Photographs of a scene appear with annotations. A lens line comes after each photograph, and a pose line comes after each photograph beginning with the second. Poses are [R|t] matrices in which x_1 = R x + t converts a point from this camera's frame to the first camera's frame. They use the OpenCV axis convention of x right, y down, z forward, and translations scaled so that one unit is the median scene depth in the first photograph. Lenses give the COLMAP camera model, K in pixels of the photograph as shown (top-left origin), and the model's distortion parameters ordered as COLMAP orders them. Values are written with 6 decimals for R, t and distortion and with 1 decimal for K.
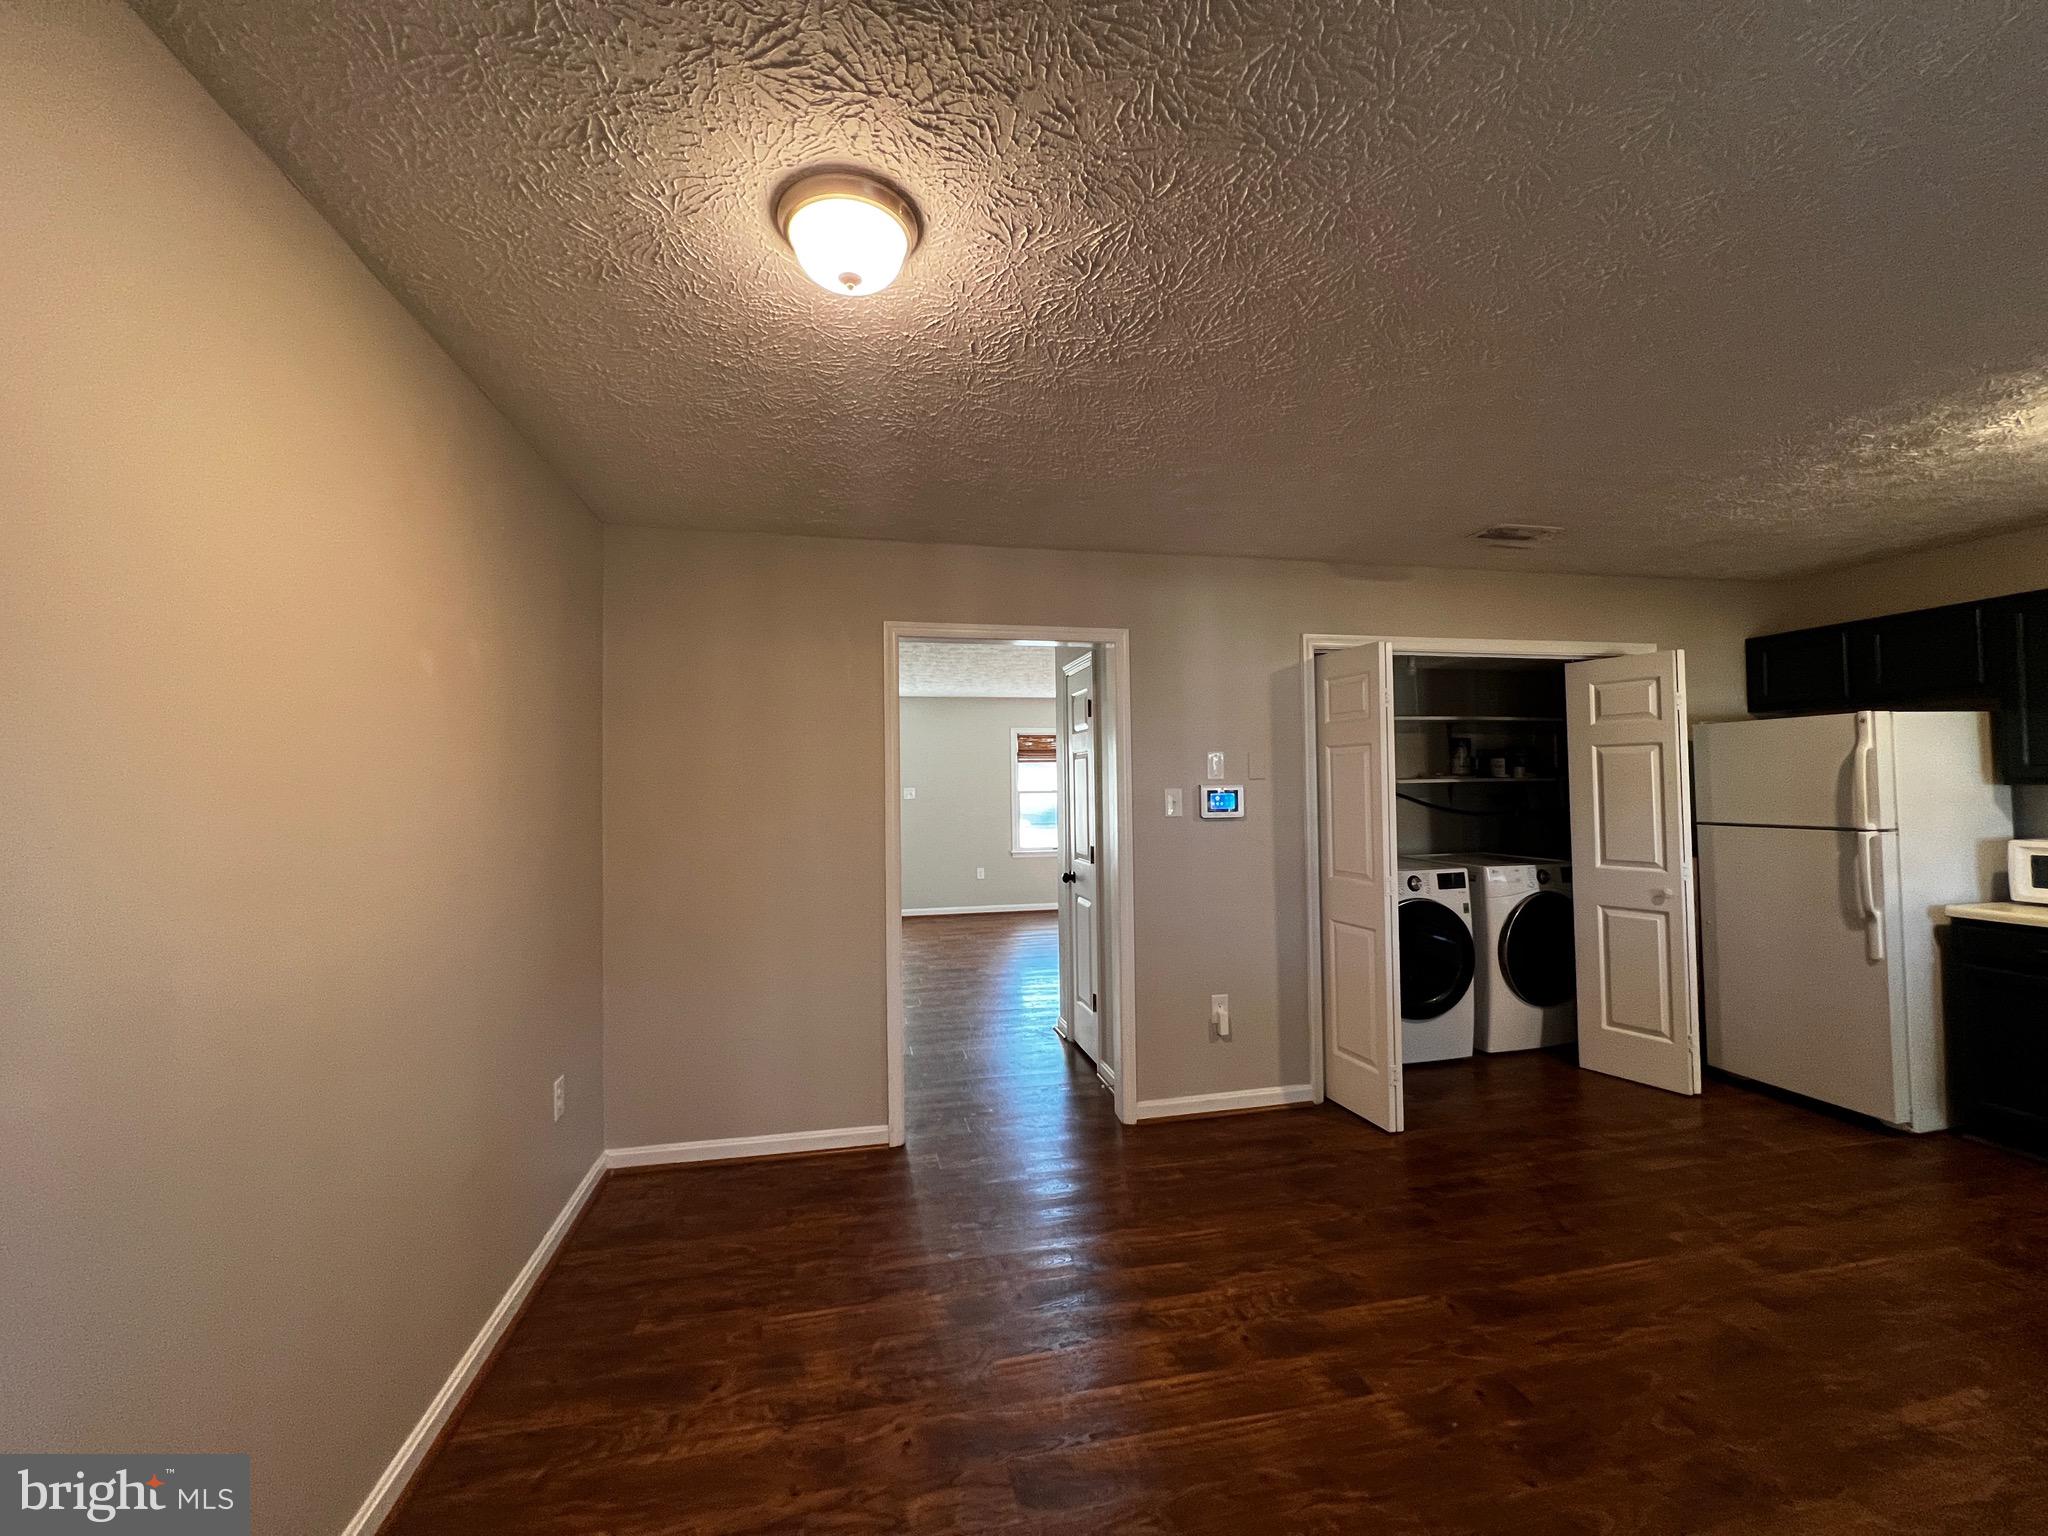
lens RADIAL K [[816.7, 0, 1015.4], [0, 816.7, 765.5], [0, 0, 1]] dist [-0.002066, 0.000352]
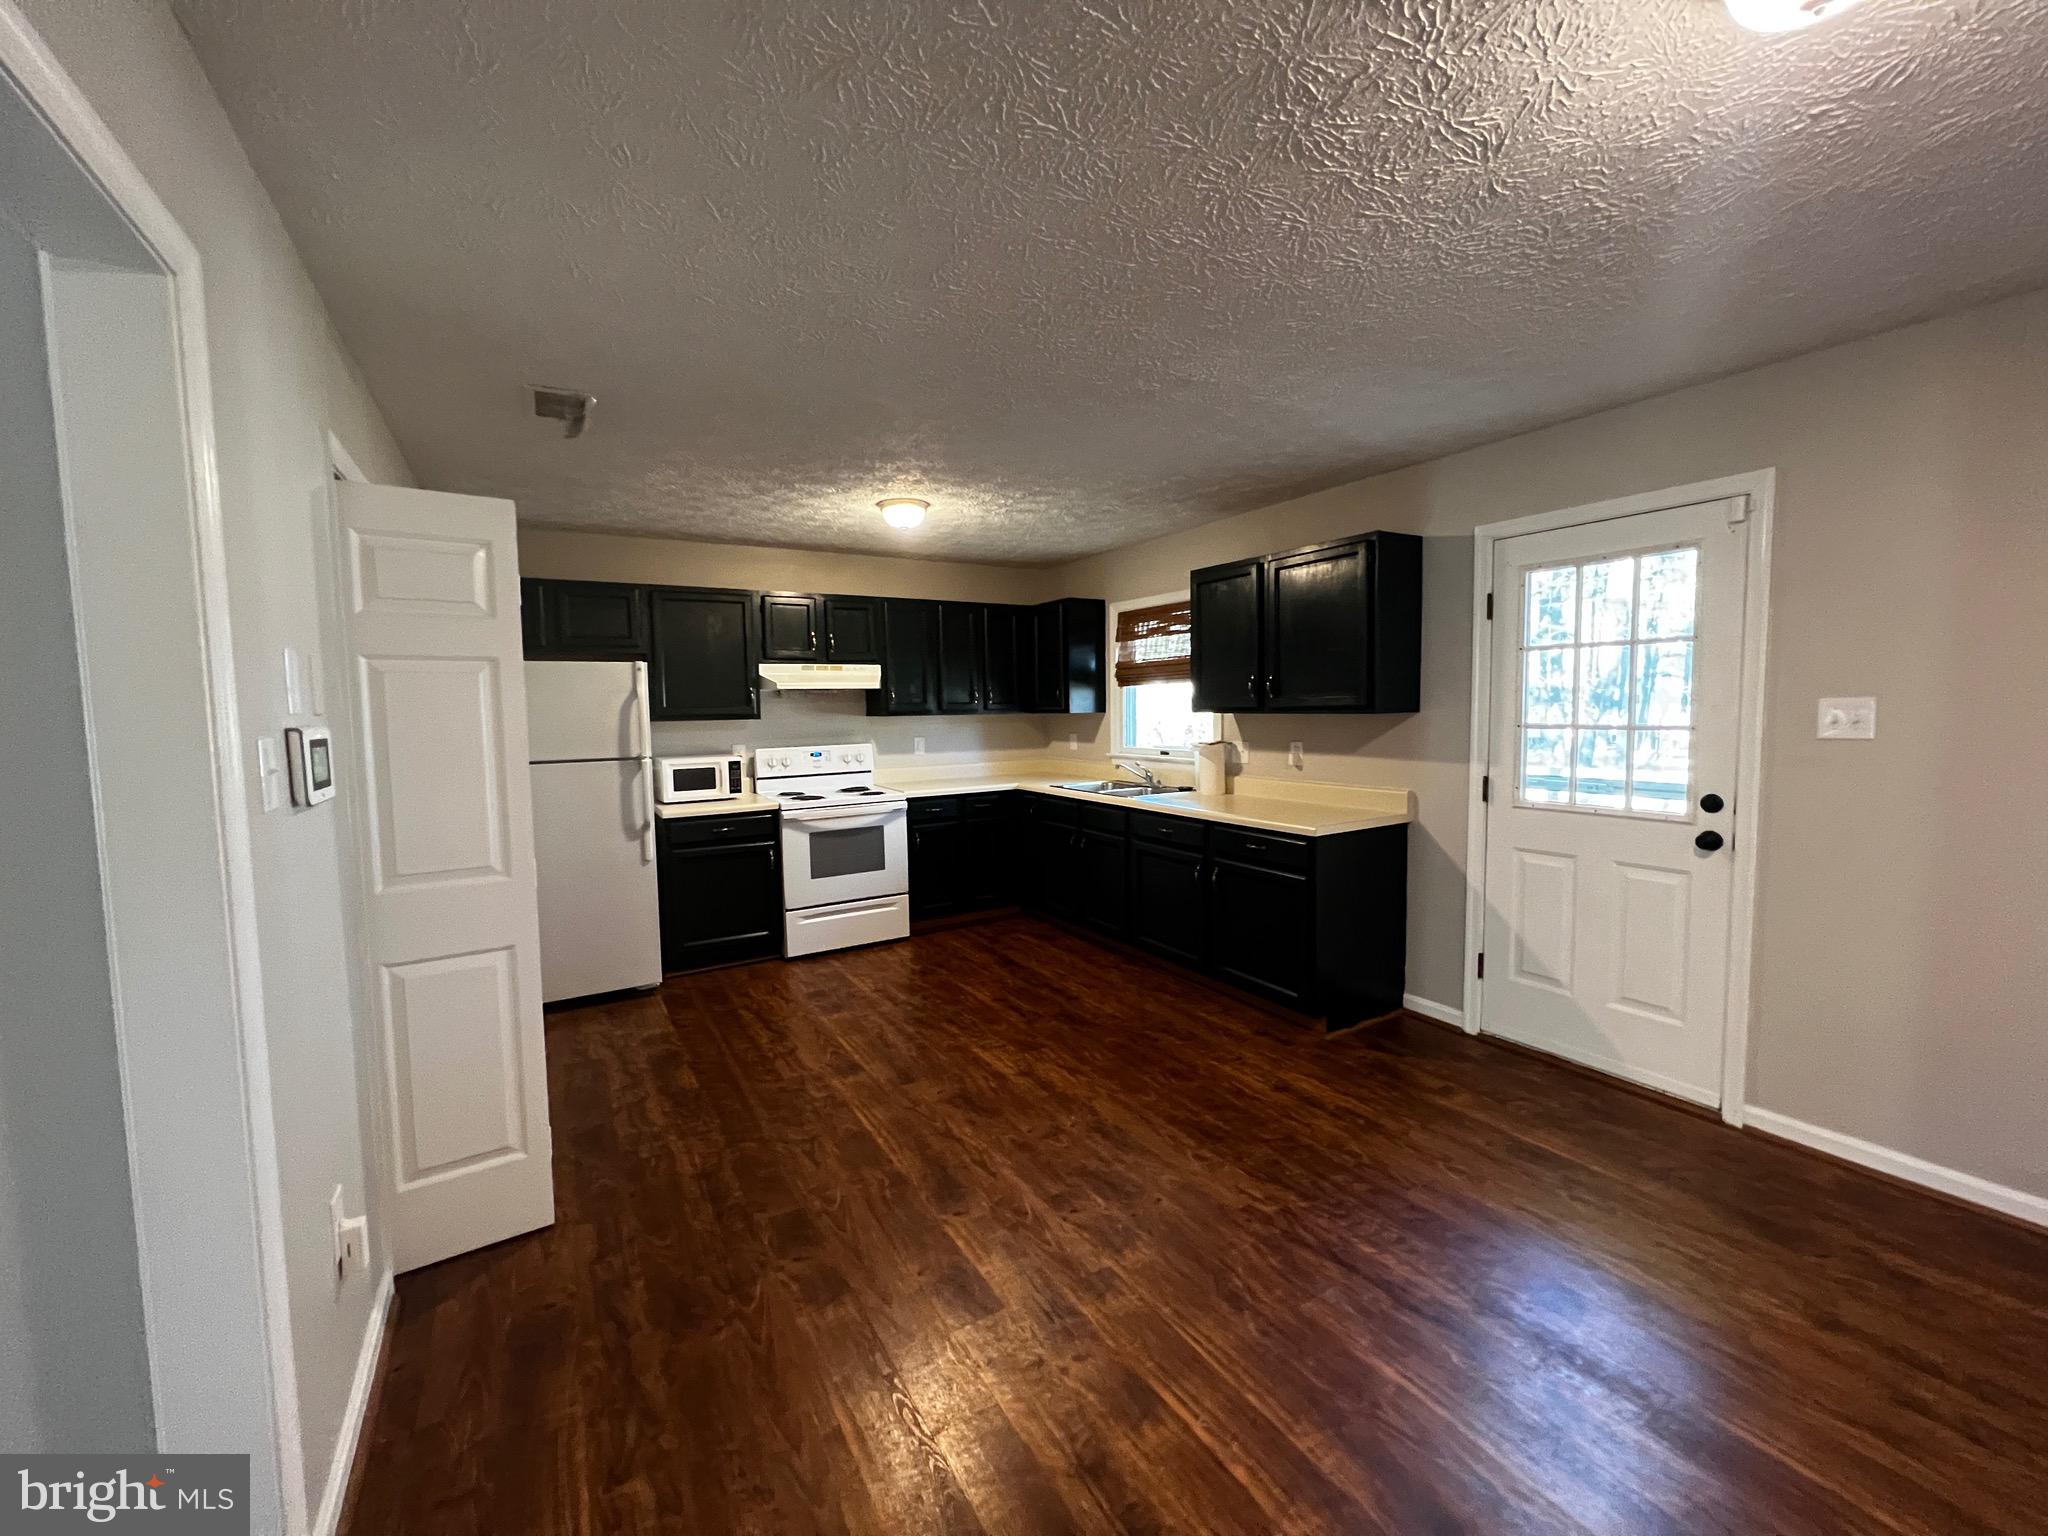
lens RADIAL K [[816.7, 0, 1015.4], [0, 816.7, 765.5], [0, 0, 1]] dist [-0.002066, 0.000352]
pose [[-0.315010, -0.052669, 0.947626, -0.300804], [-0.004042, 0.998524, 0.054154, 0.020178], [-0.949080, 0.013228, -0.314758, 0.829945]]
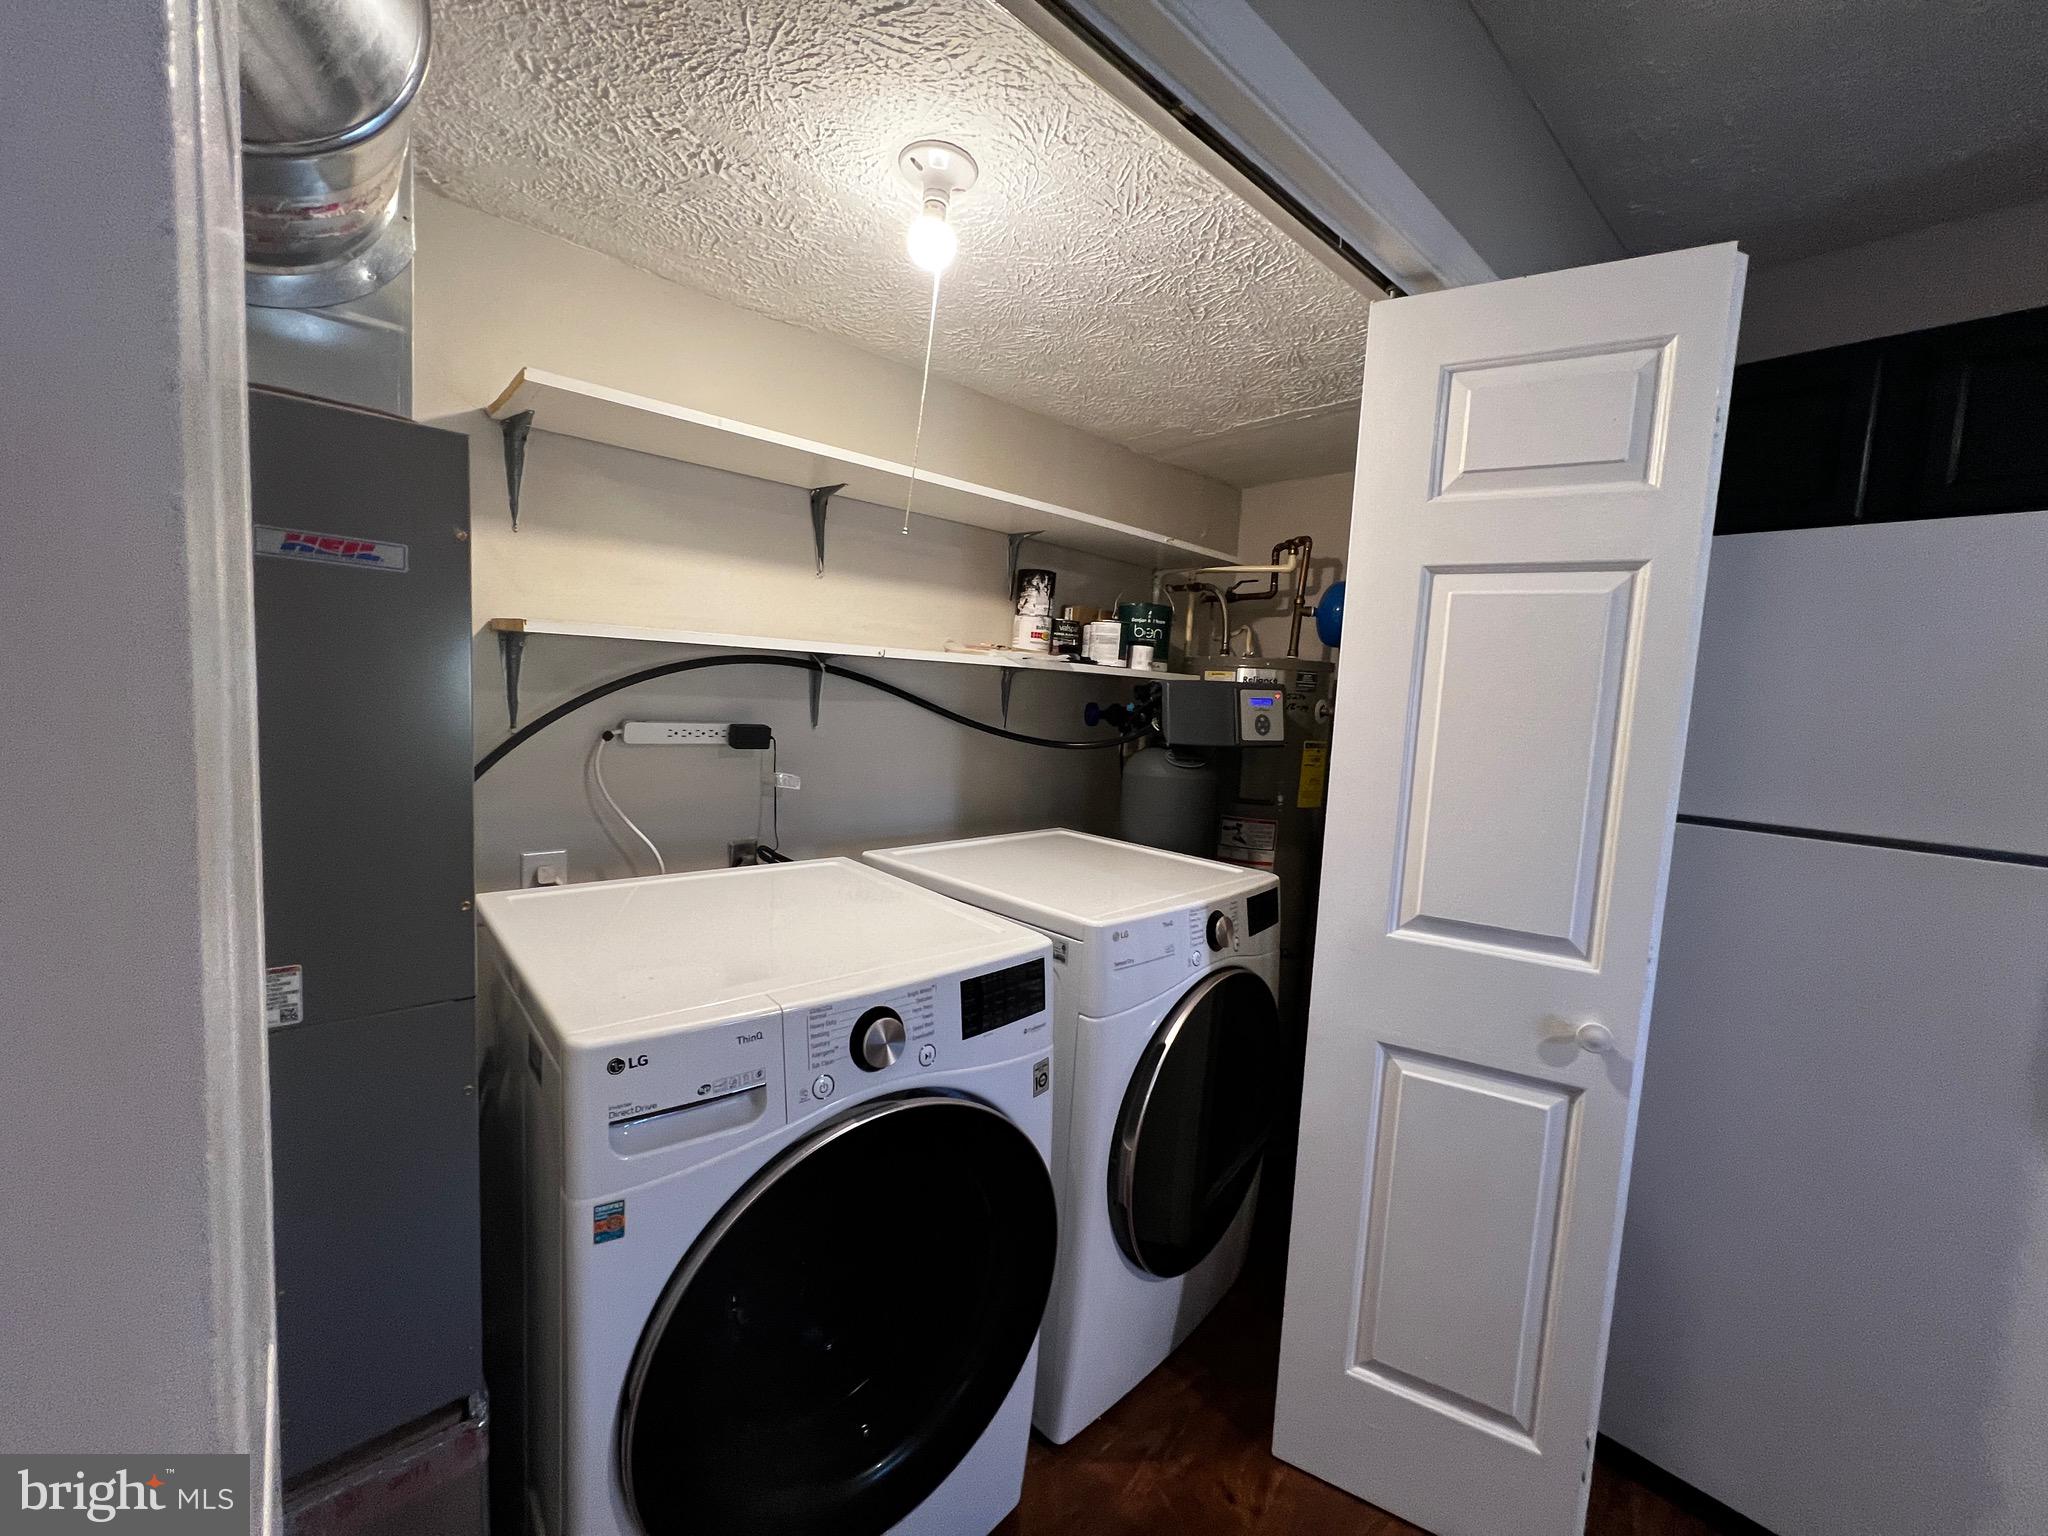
lens RADIAL K [[816.5, 0, 1017.4], [0, 816.5, 766.9], [0, 0, 1]] dist [-0.001046, -0.000398]
pose [[0.862593, 0.012526, 0.505743, 0.485350], [-0.078175, 0.990986, 0.108791, 0.038593], [-0.499822, -0.133378, 0.855797, 0.943139]]
